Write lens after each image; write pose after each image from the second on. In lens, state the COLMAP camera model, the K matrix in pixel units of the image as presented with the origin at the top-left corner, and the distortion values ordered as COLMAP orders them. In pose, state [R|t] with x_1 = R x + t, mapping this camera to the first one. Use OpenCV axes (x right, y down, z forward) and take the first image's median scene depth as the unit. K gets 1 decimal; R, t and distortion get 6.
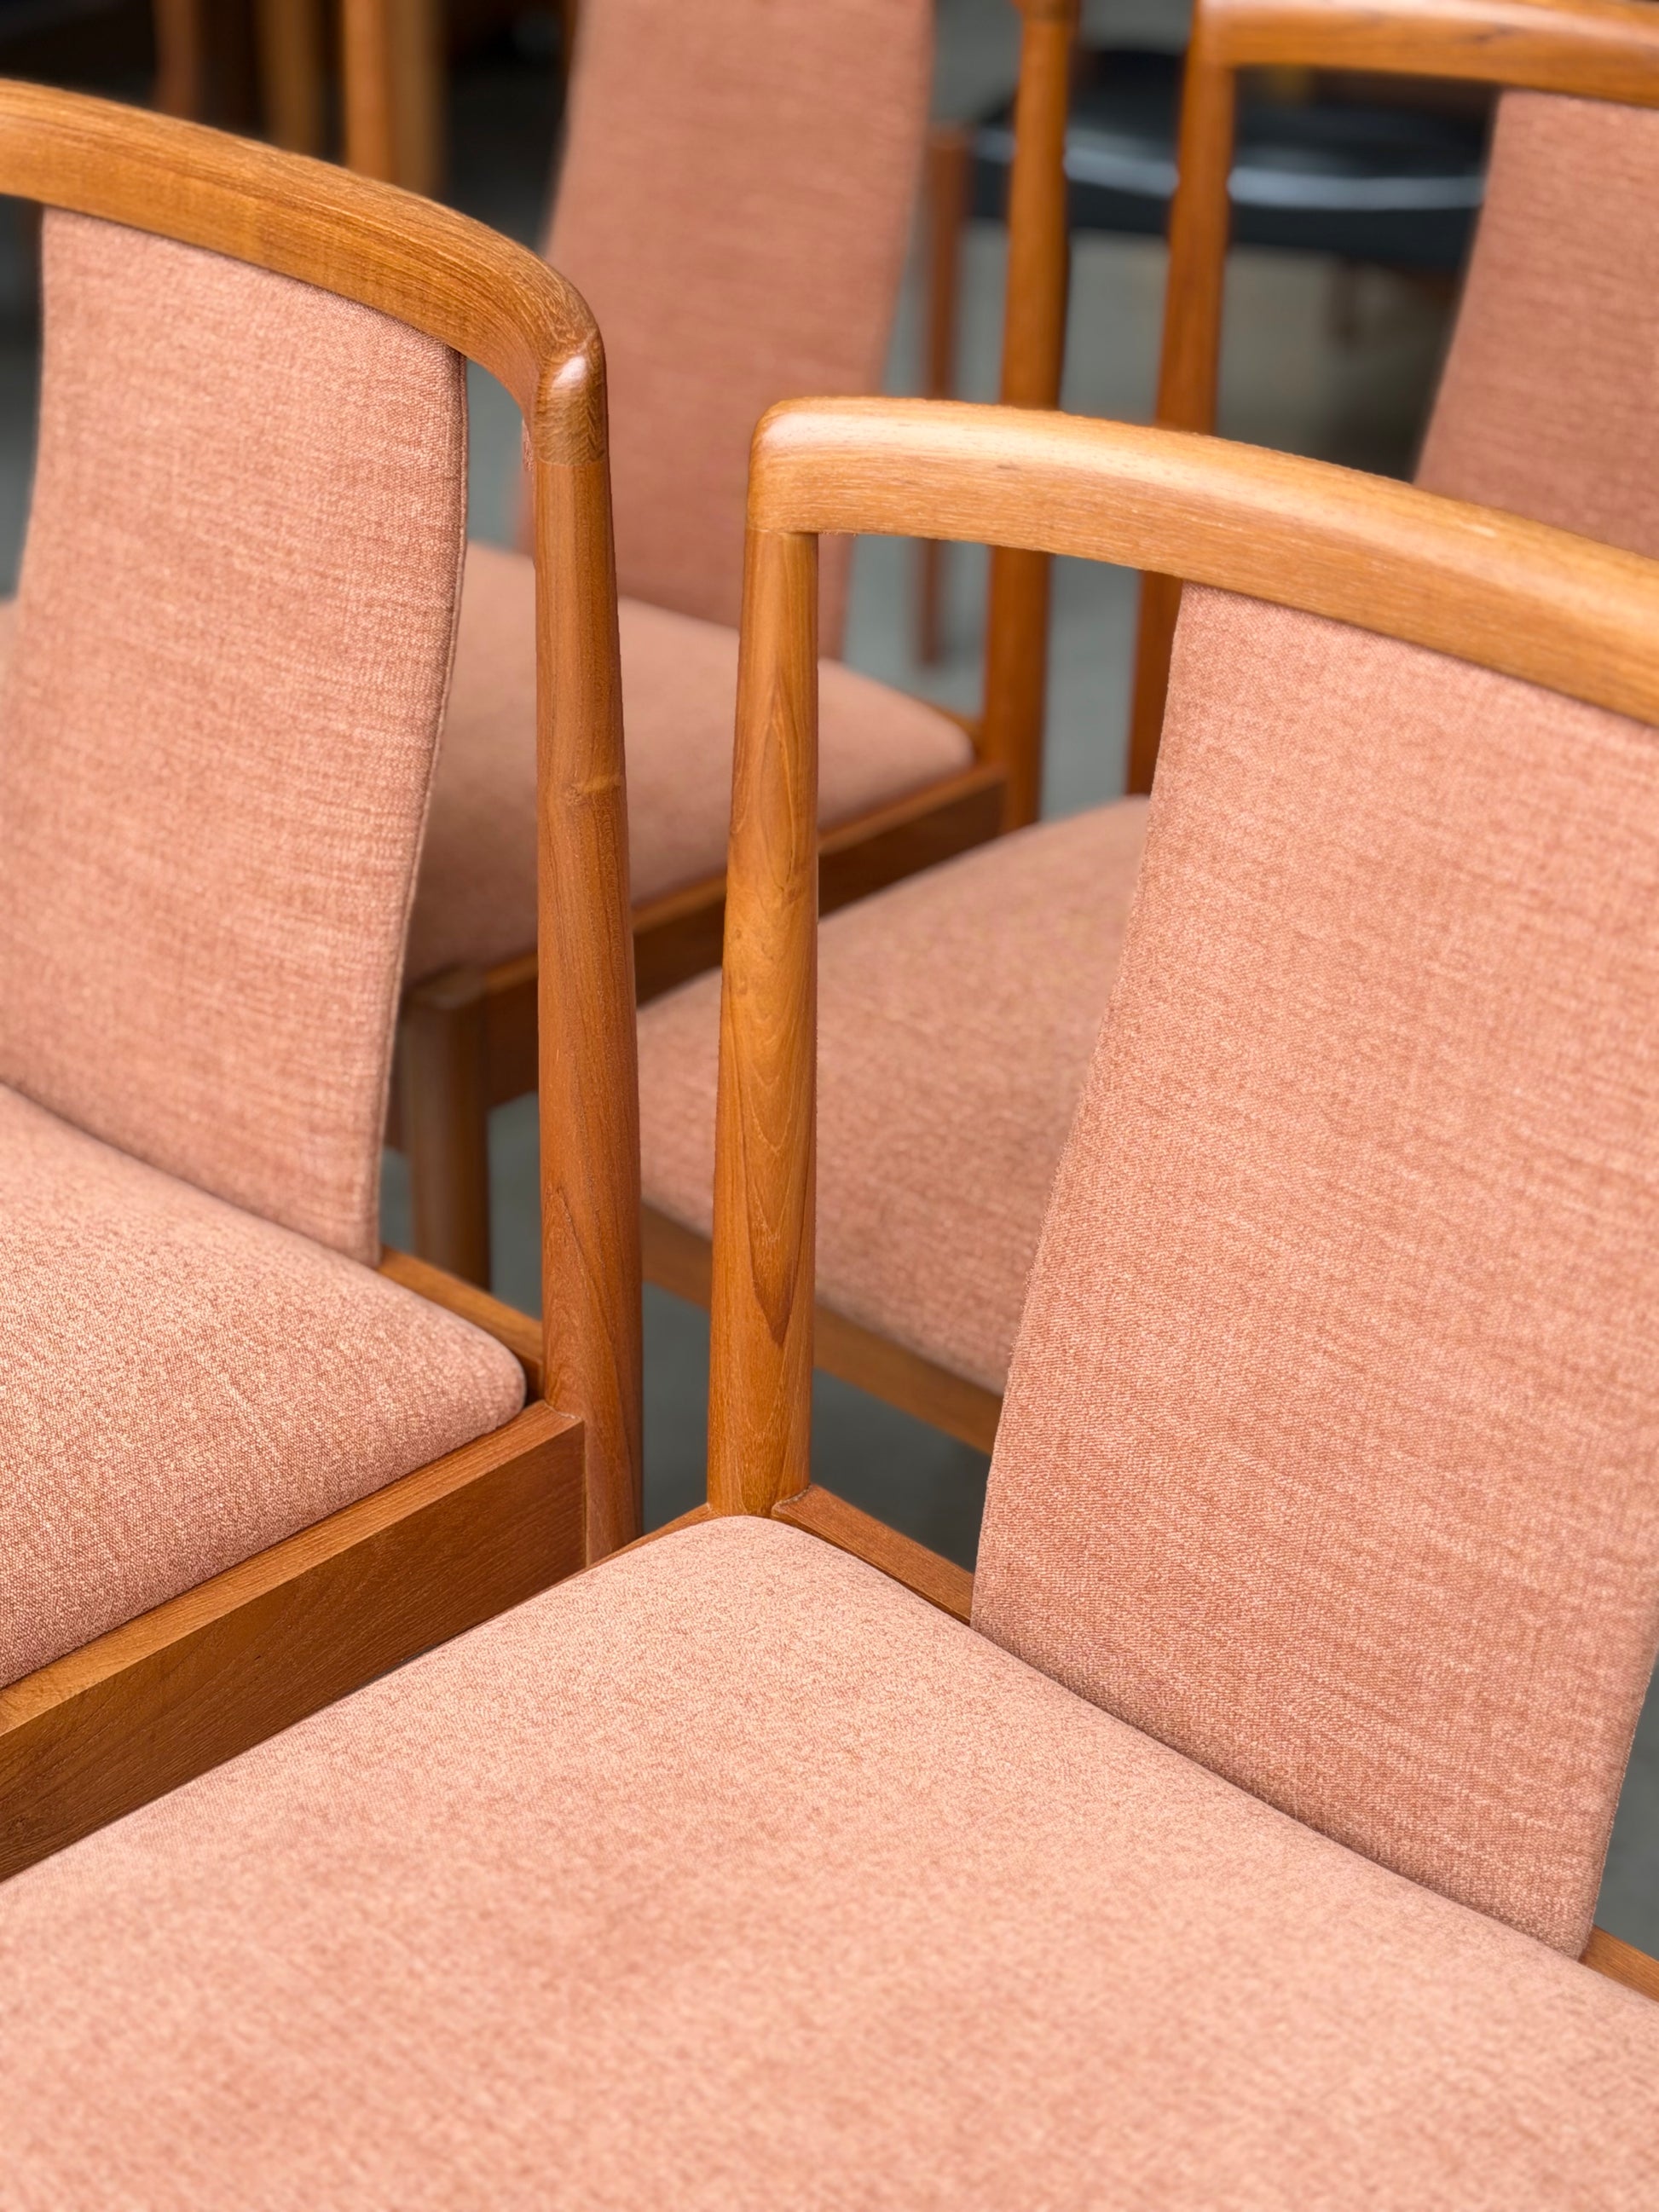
lens RADIAL K [[3709.0, 0, 829.5], [0, 3709.0, 1106.0], [0, 0, 1]] dist [0.115918, -0.156277]
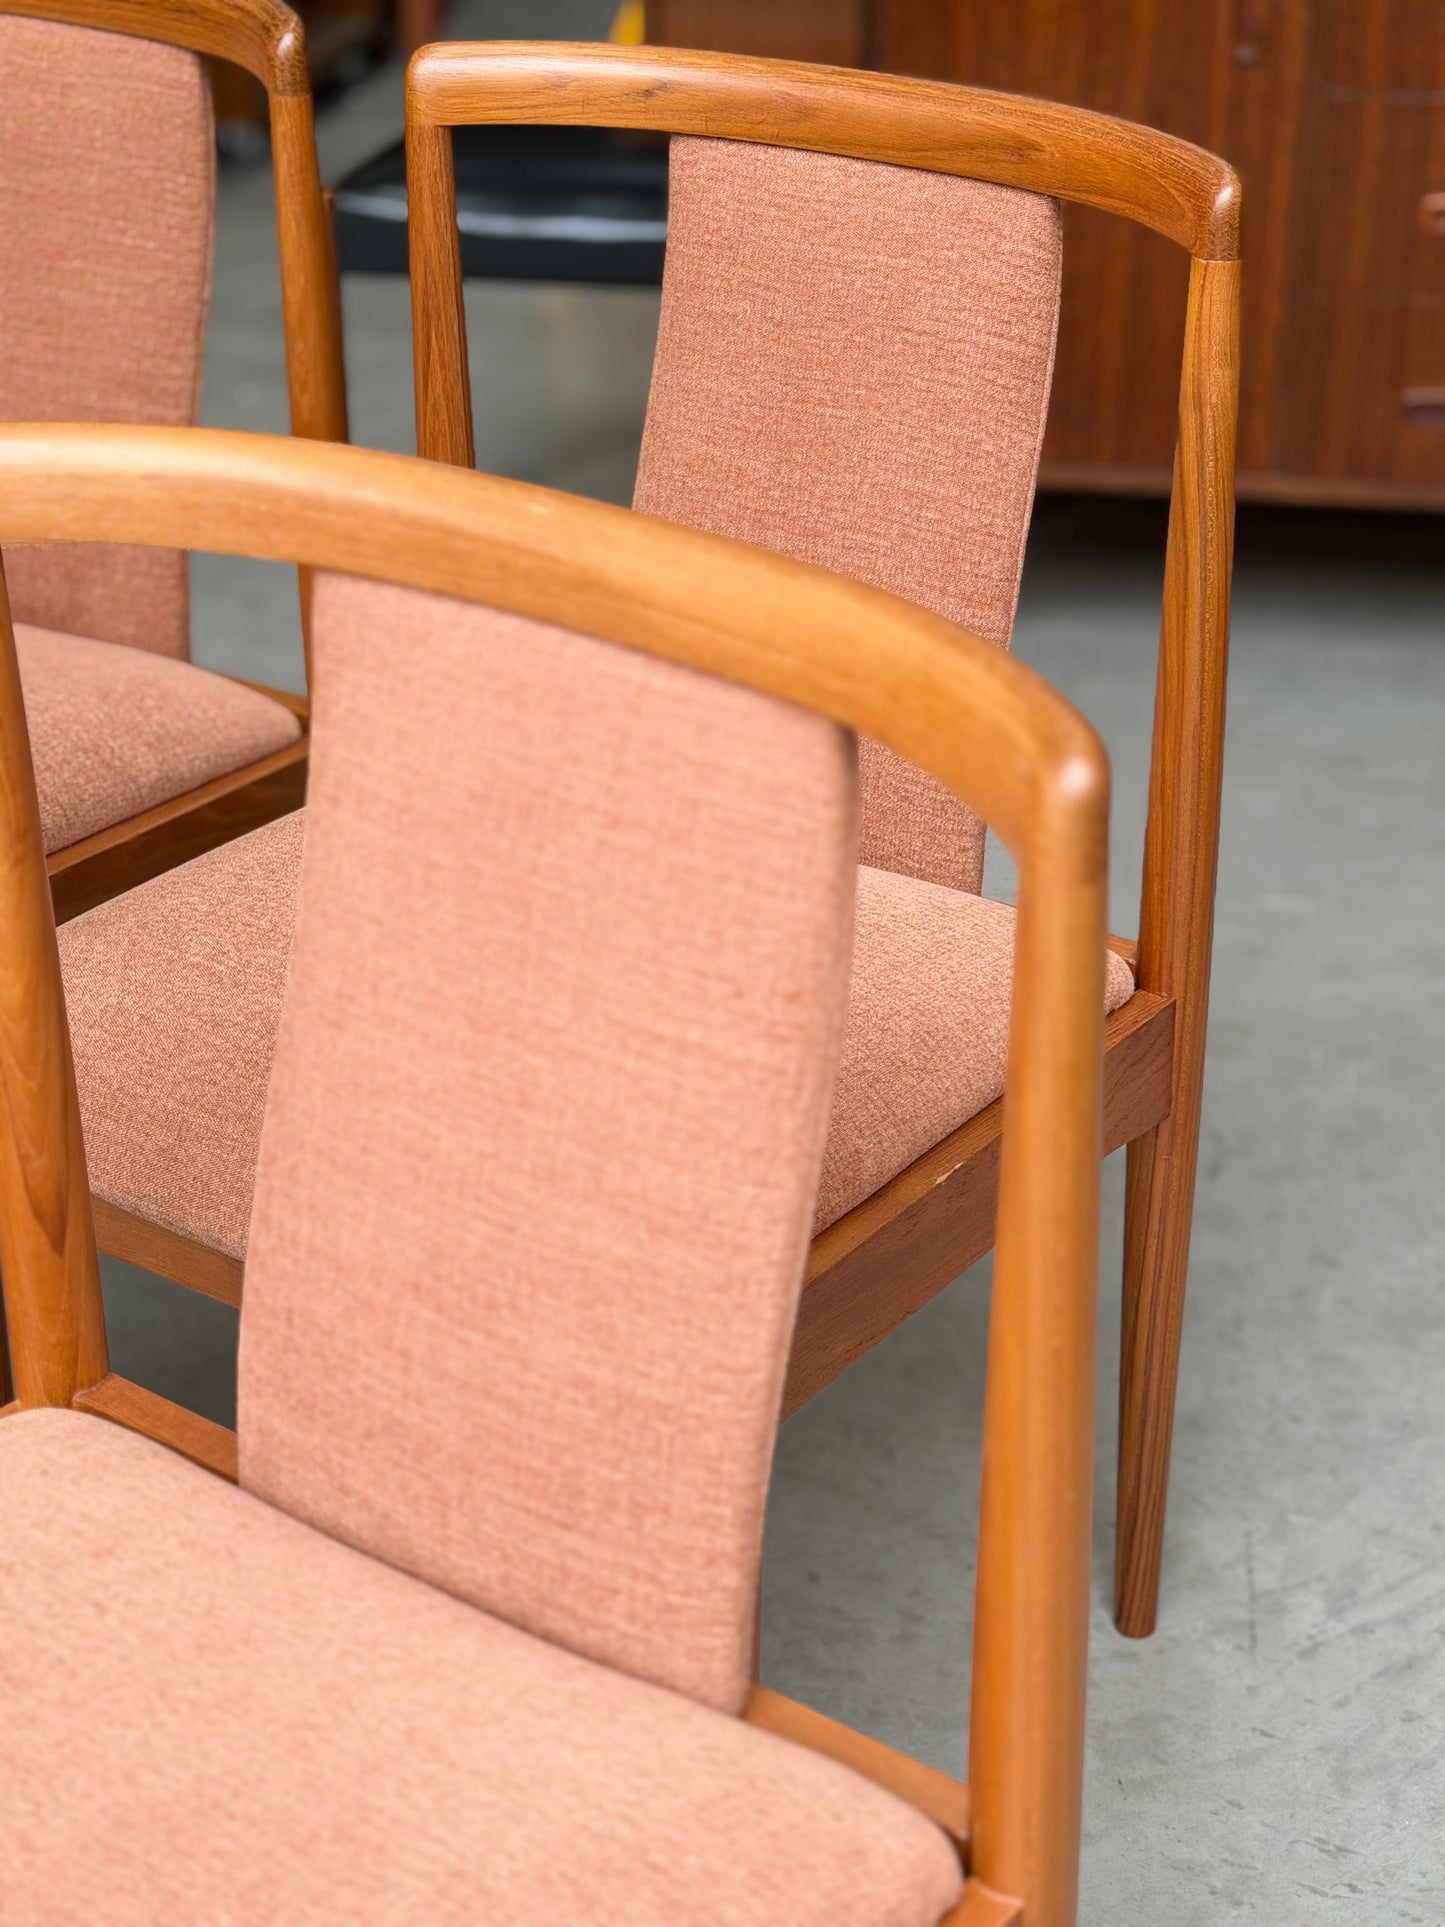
lens RADIAL K [[3230.9, 0, 722.5], [0, 3230.9, 963.5], [0, 0, 1]] dist [0.115918, -0.156277]
pose [[0.990410, -0.078185, 0.113911, 0.100233], [0.080490, 0.996631, -0.015768, 0.008996], [-0.112295, 0.024785, 0.993366, -0.018240]]
